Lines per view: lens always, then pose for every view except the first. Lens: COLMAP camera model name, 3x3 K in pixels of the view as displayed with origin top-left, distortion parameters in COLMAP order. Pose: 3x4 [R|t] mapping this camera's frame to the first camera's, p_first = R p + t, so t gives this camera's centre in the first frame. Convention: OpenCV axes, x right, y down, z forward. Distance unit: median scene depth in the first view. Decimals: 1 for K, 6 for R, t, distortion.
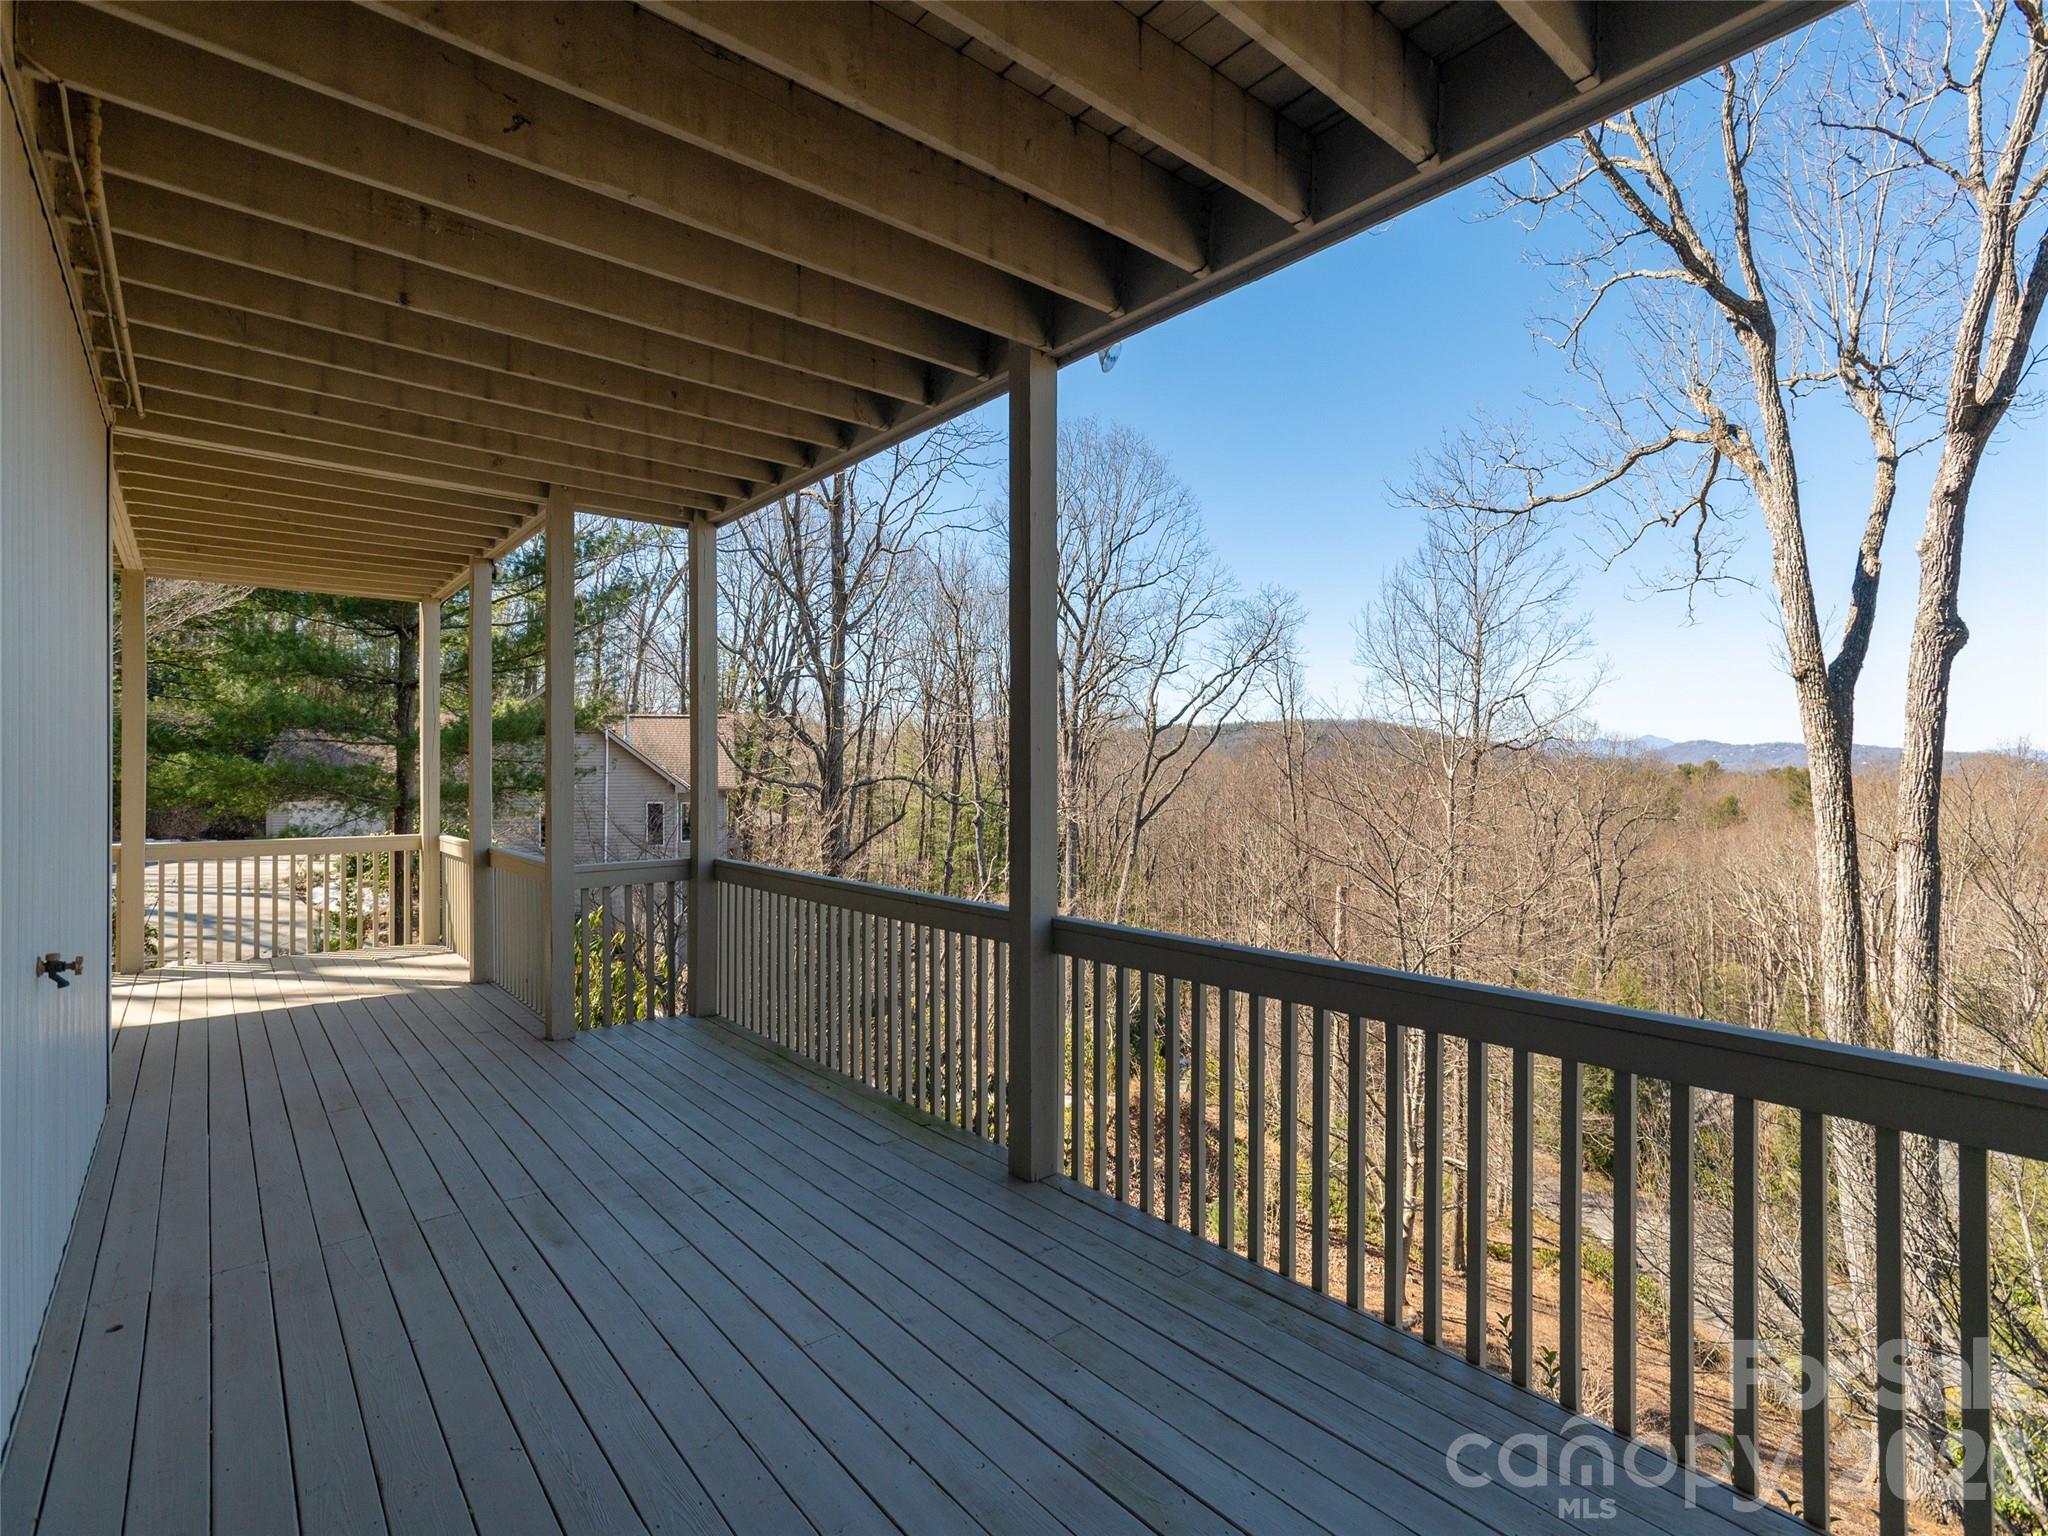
lens RADIAL K [[1009.9, 0, 1025.4], [0, 1009.9, 738.3], [0, 0, 1]] dist [-0.002096, 0.014174]
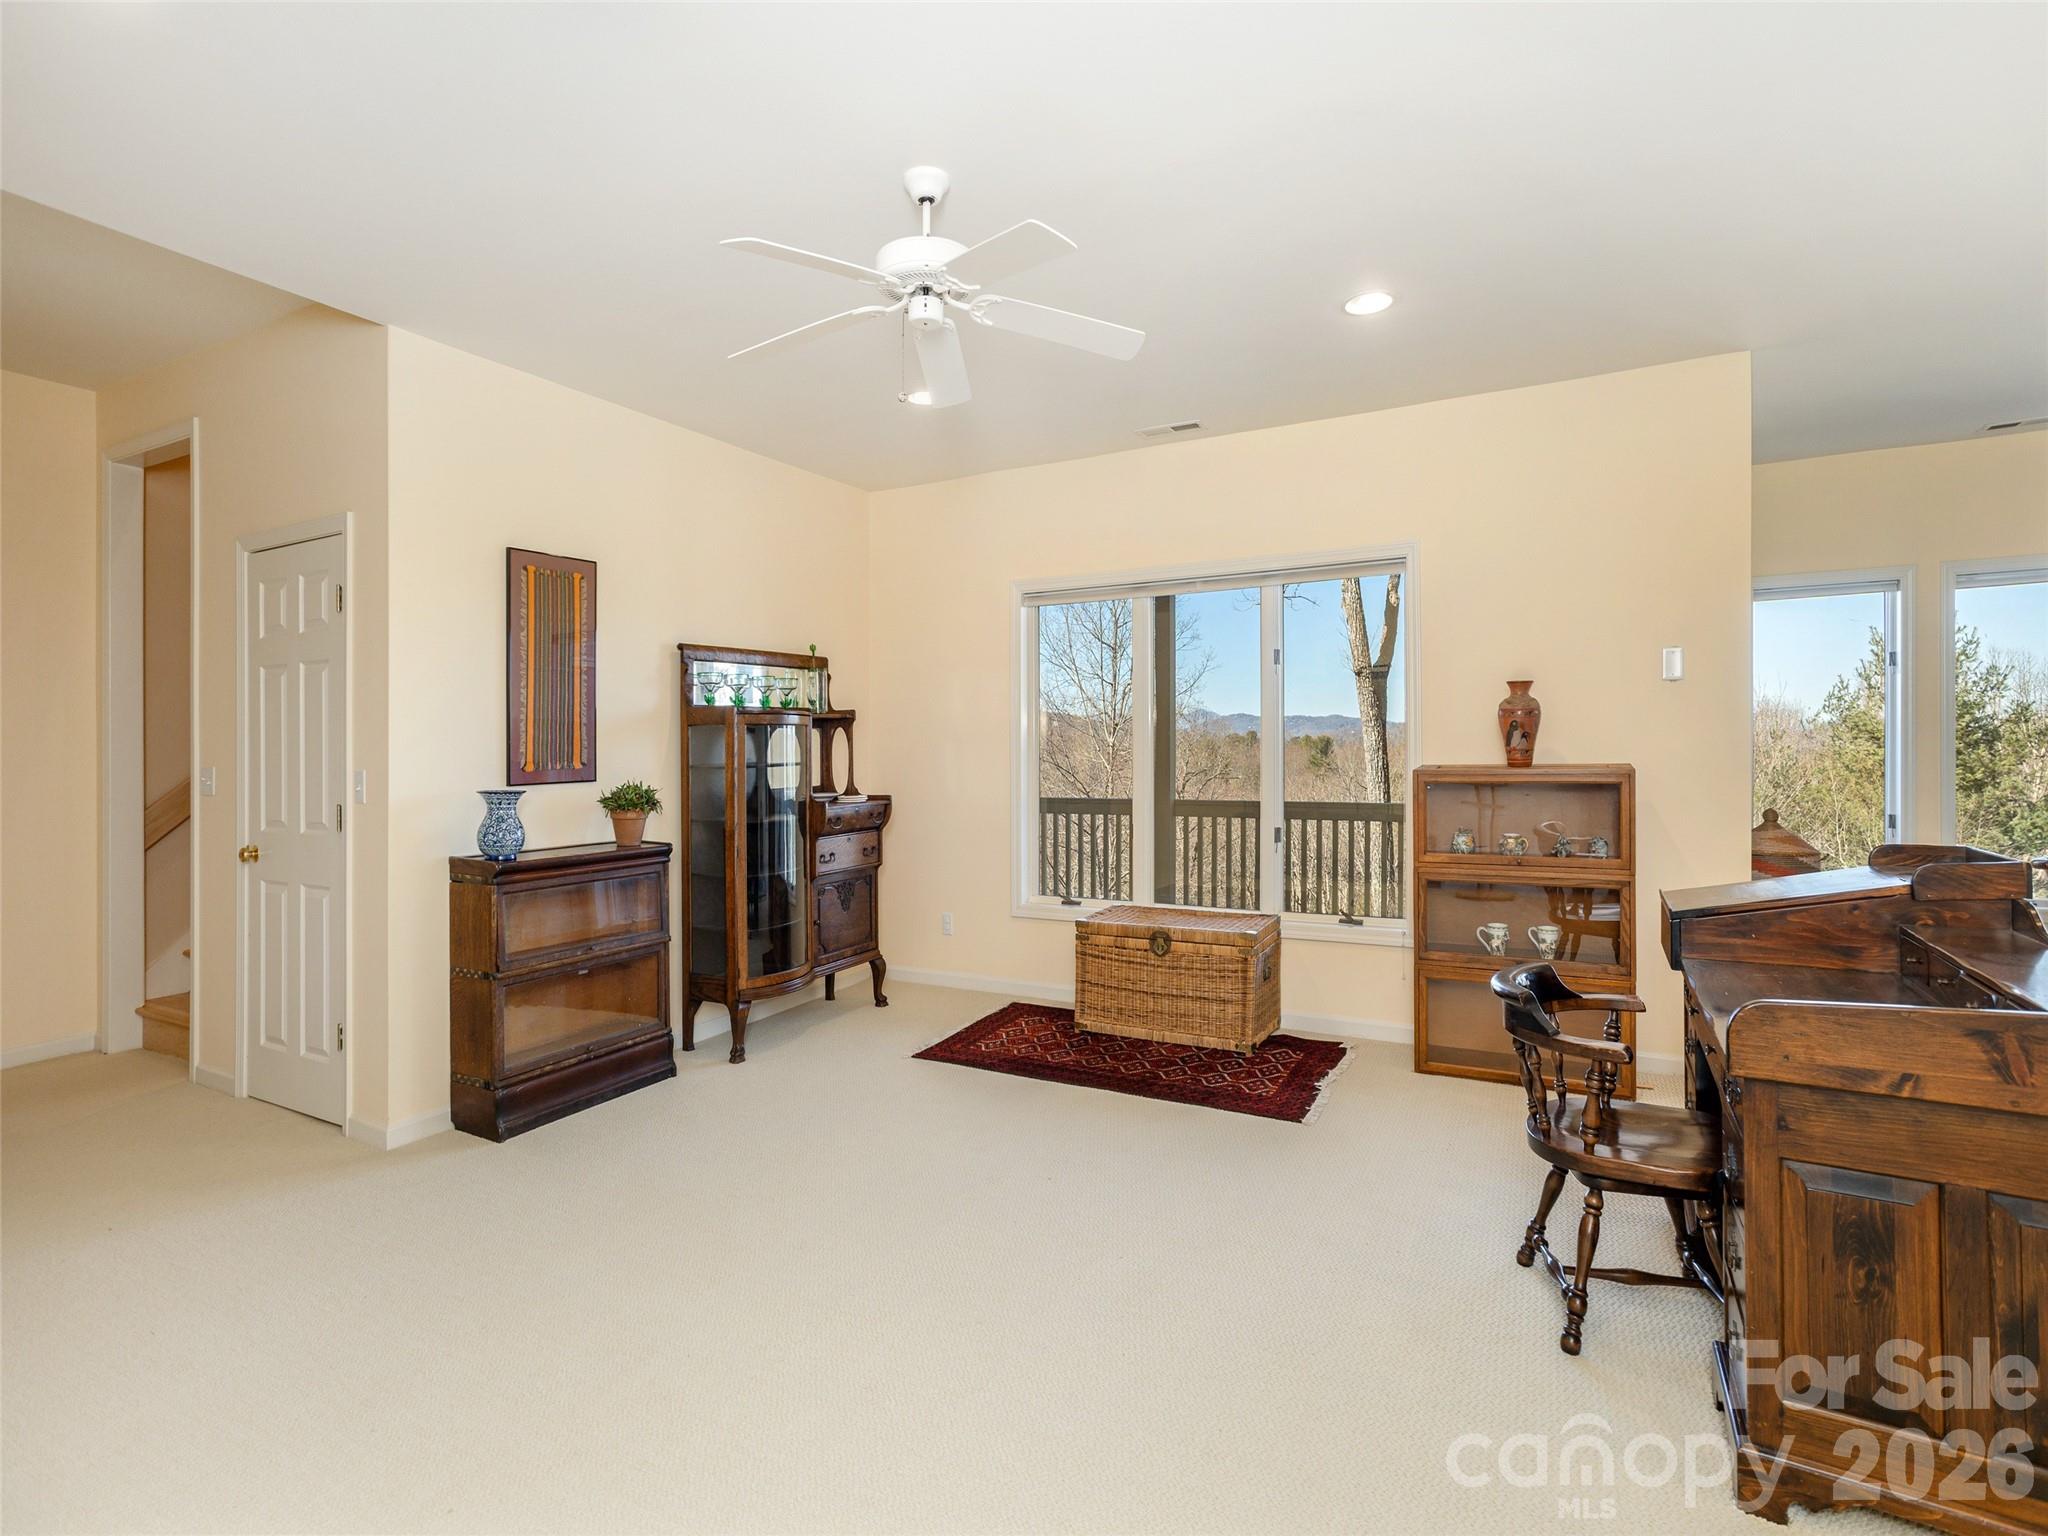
lens RADIAL K [[1009.9, 0, 1025.4], [0, 1009.9, 738.3], [0, 0, 1]] dist [-0.002096, 0.014174]
pose [[0.929716, -0.009004, 0.368168, -0.200776], [-0.000463, 0.999672, 0.025617, -0.002307], [-0.368278, -0.023987, 0.929406, -0.169922]]
